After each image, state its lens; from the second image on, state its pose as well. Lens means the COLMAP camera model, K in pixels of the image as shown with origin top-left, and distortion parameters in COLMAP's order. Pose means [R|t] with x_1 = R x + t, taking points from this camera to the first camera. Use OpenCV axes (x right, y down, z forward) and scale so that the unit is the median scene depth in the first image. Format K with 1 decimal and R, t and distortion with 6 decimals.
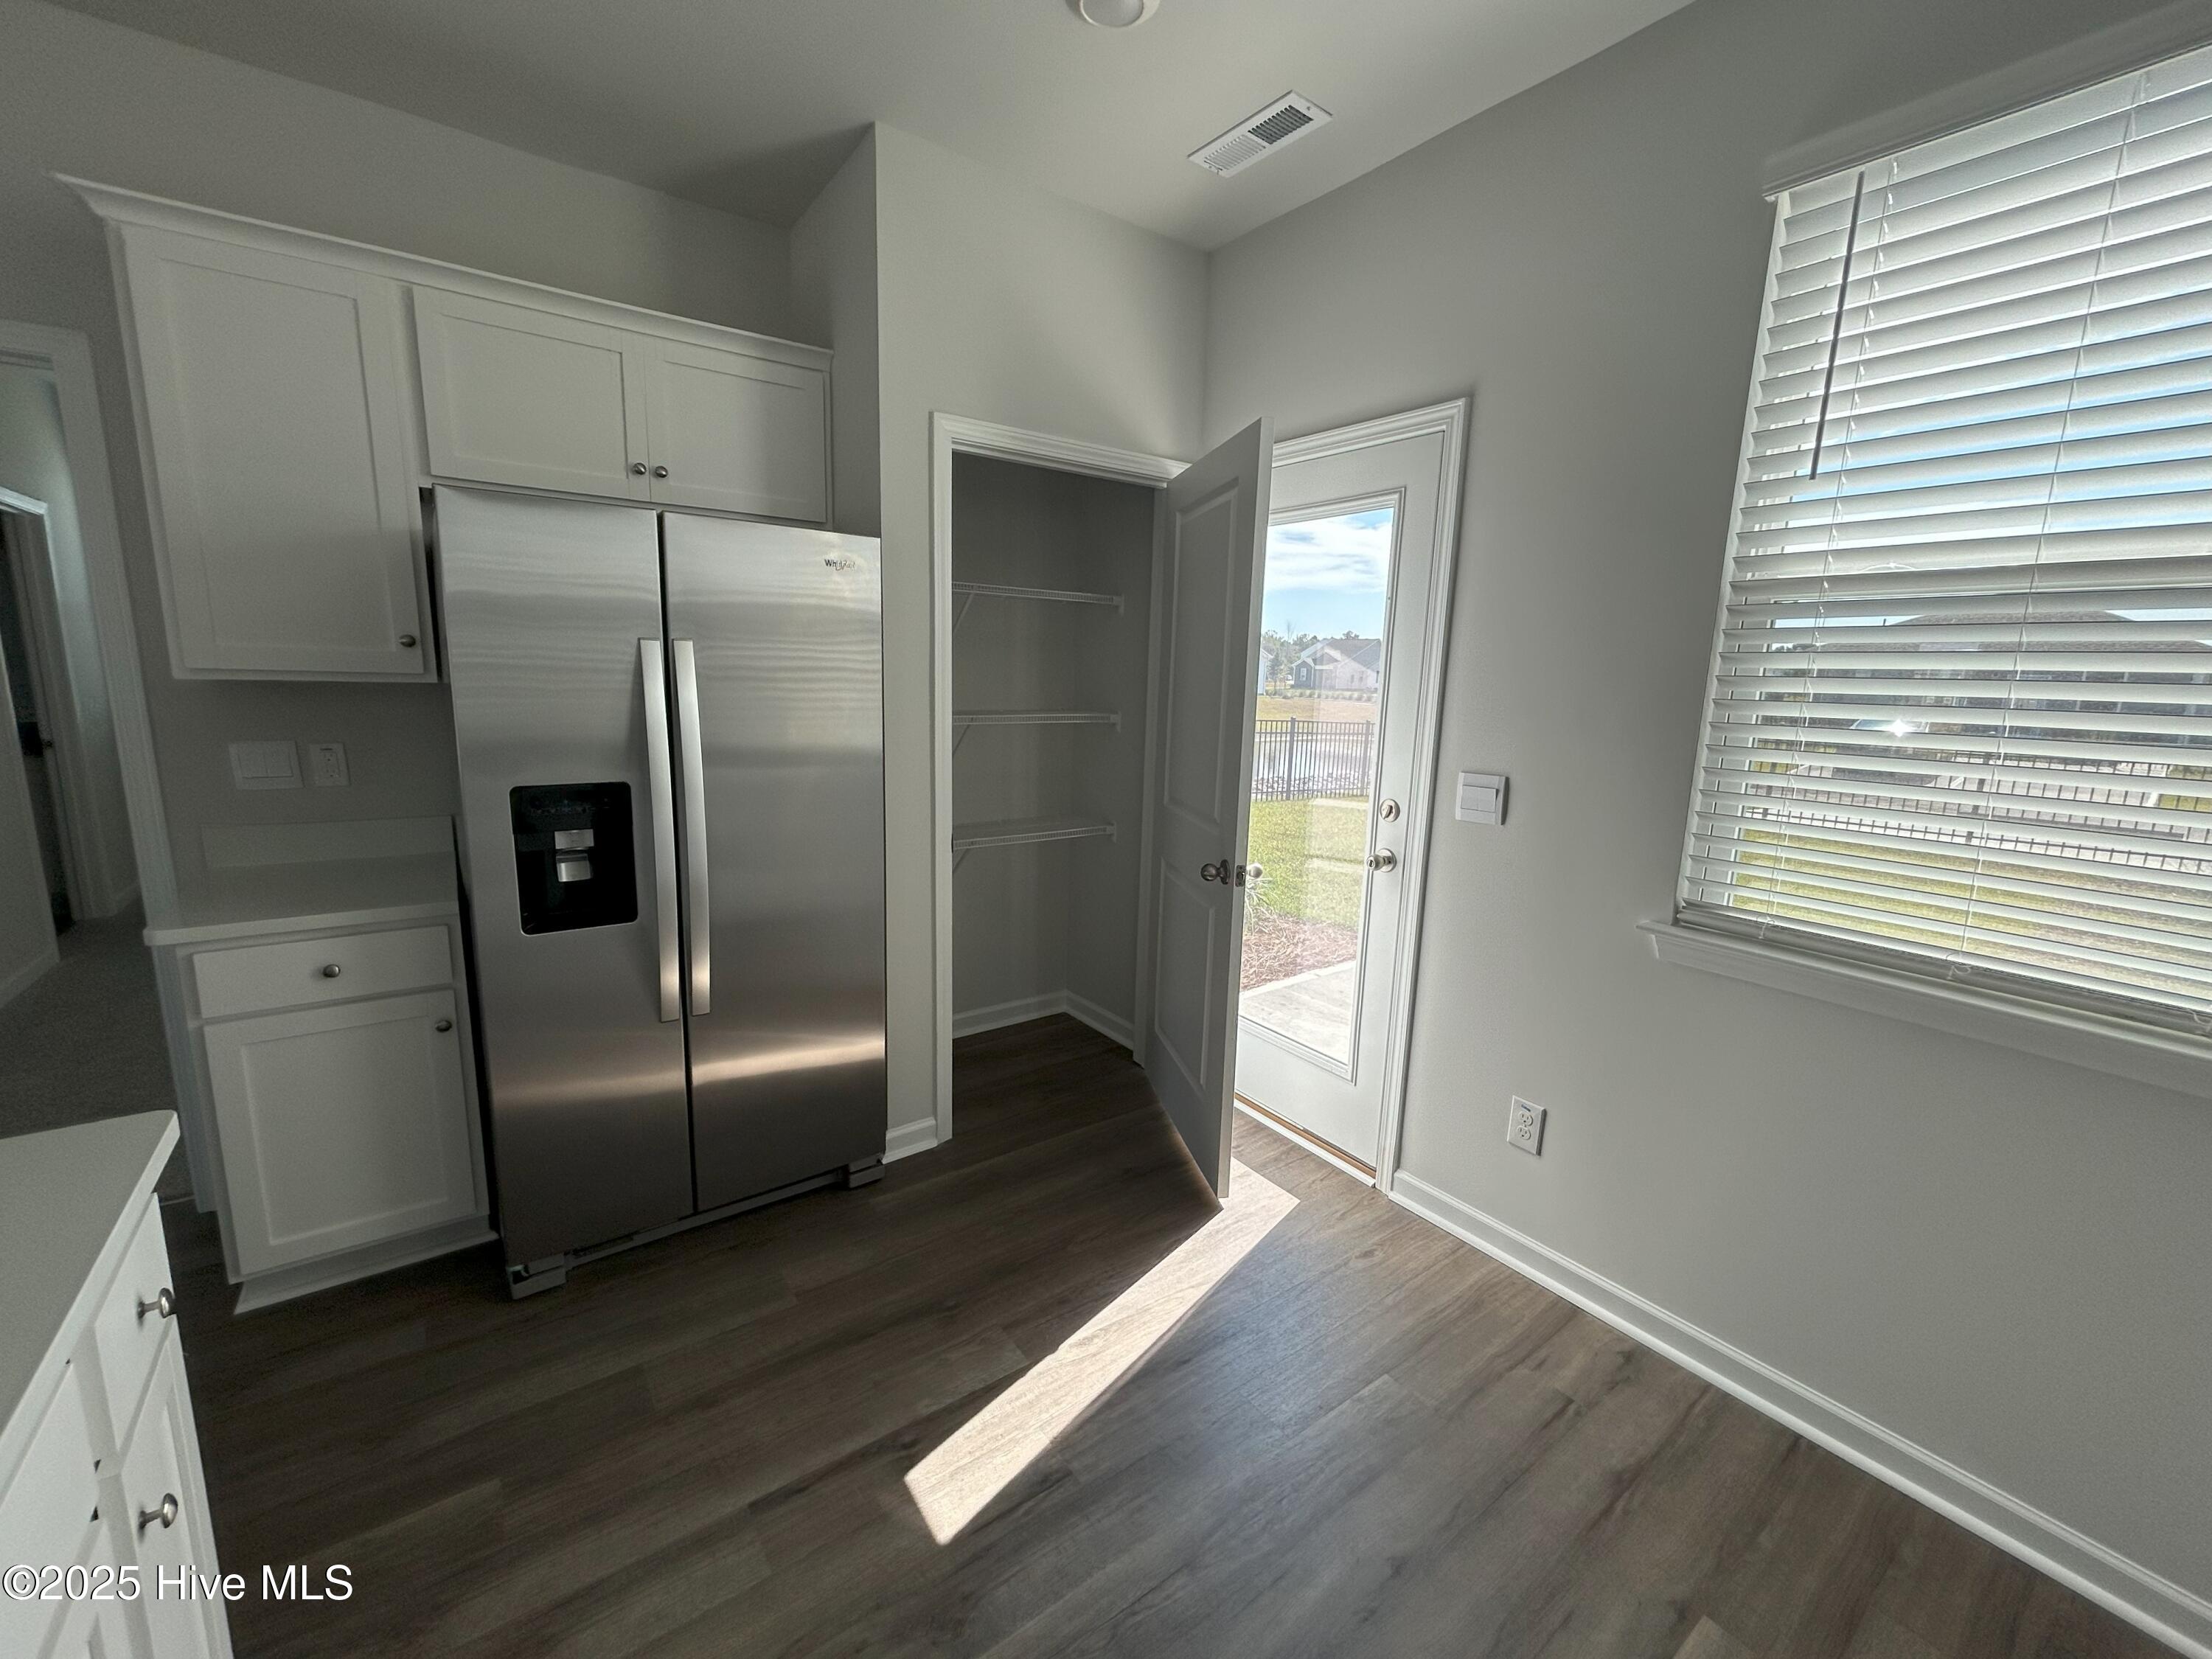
lens RADIAL K [[896.4, 0, 1101.5], [0, 896.4, 830.3], [0, 0, 1]] dist [-0.002046, 0.000758]
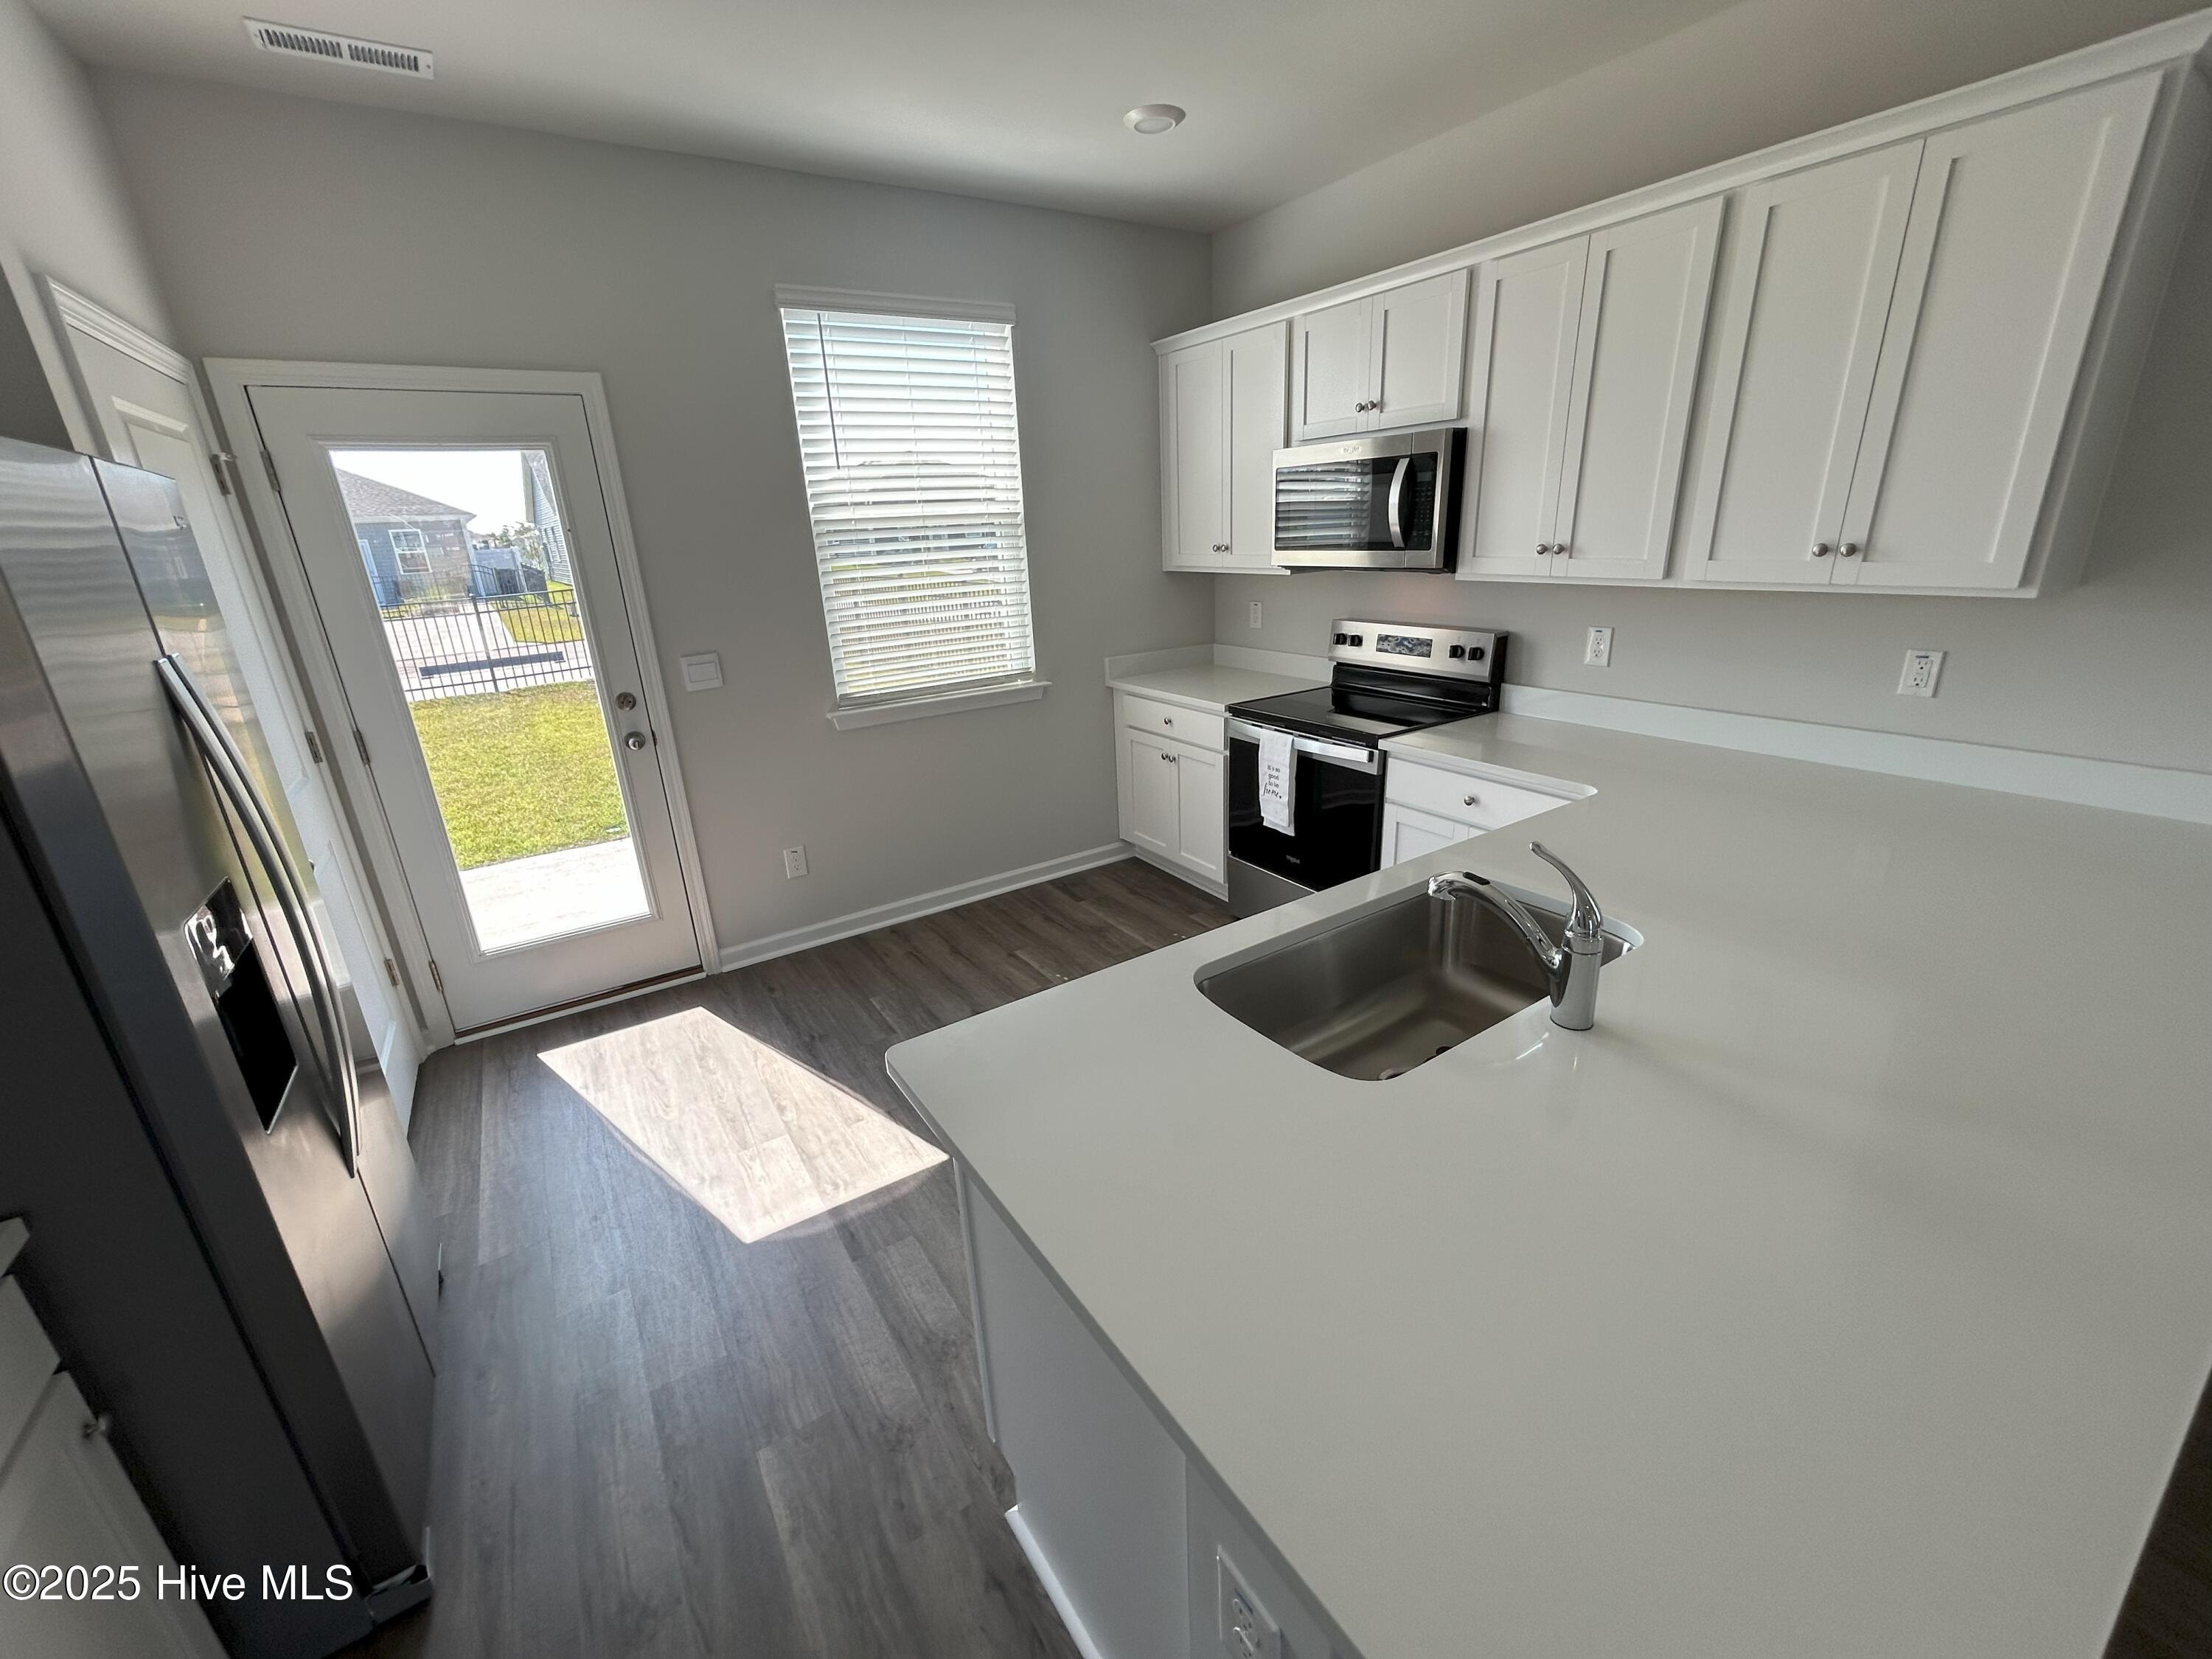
lens RADIAL K [[896.4, 0, 1101.5], [0, 896.4, 830.3], [0, 0, 1]] dist [-0.002046, 0.000758]
pose [[0.051212, -0.357802, 0.932392, -1.152459], [0.224159, 0.913914, 0.338399, -0.172583], [-0.973206, 0.191674, 0.127008, 0.282570]]
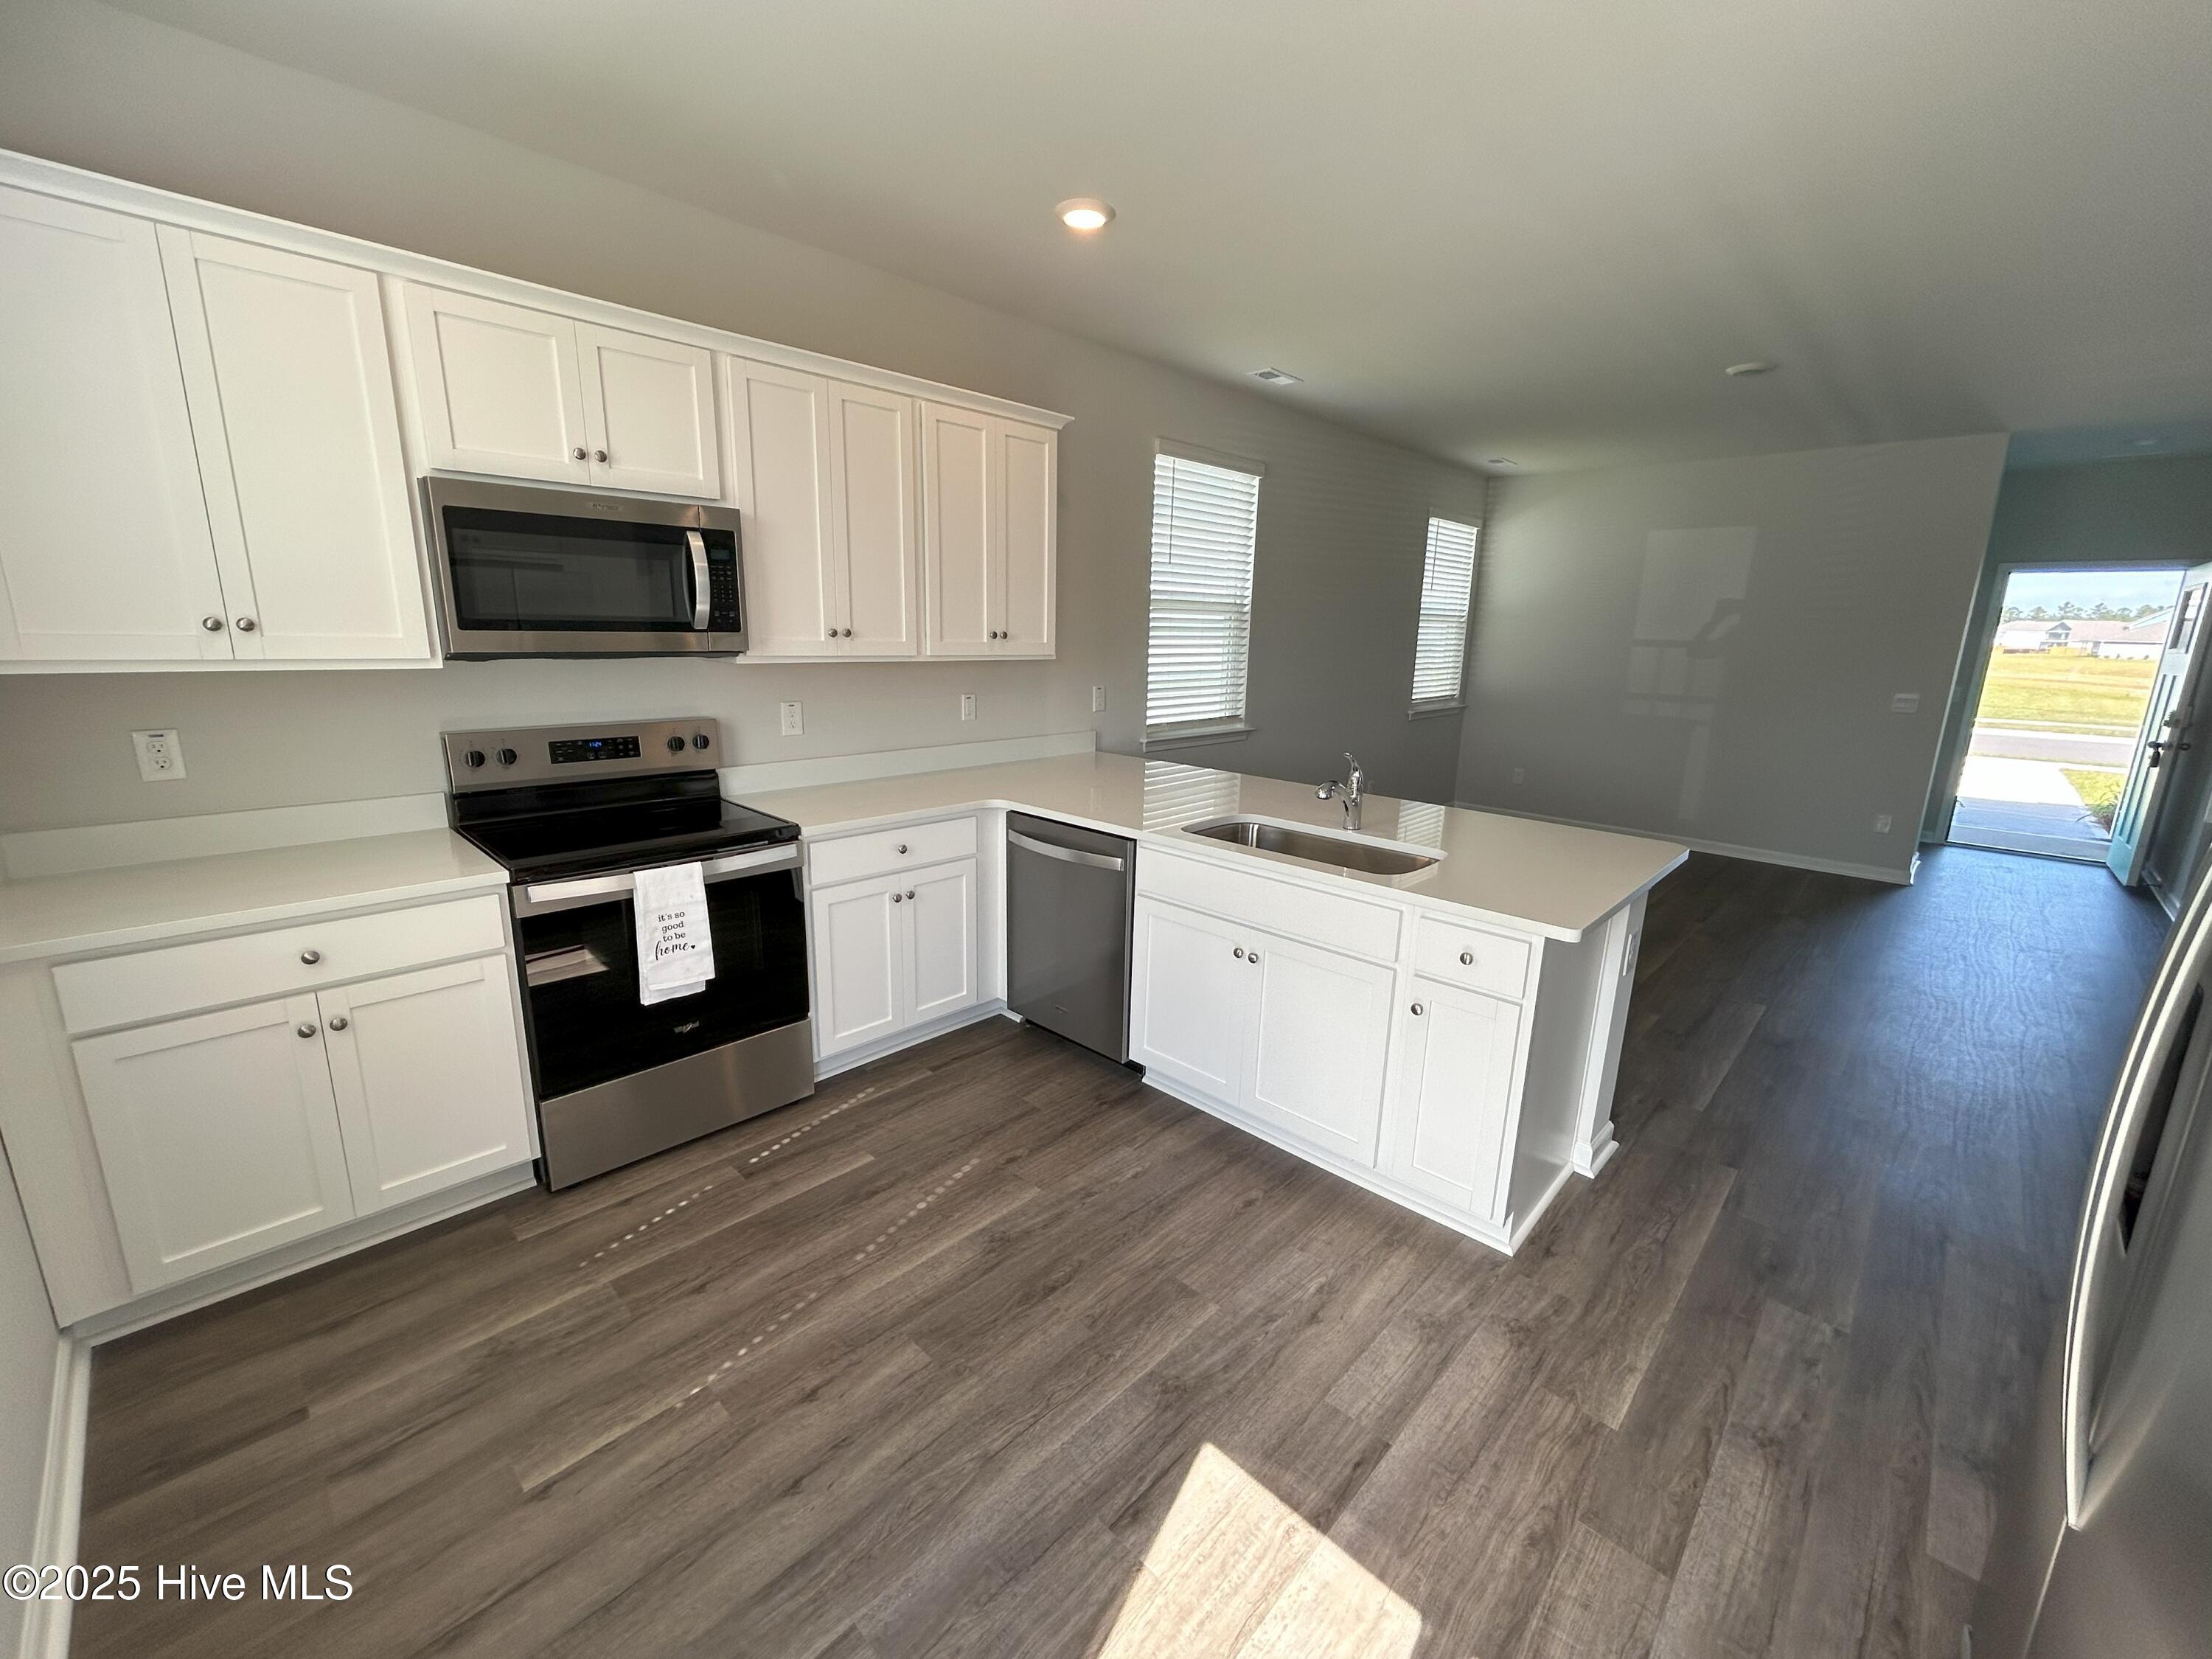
lens RADIAL K [[896.4, 0, 1101.5], [0, 896.4, 830.3], [0, 0, 1]] dist [-0.002046, 0.000758]
pose [[-0.983181, -0.011327, -0.182281, 0.134529], [-0.082116, 0.918914, 0.385815, -0.276517], [0.163131, 0.394294, -0.904390, 1.350706]]
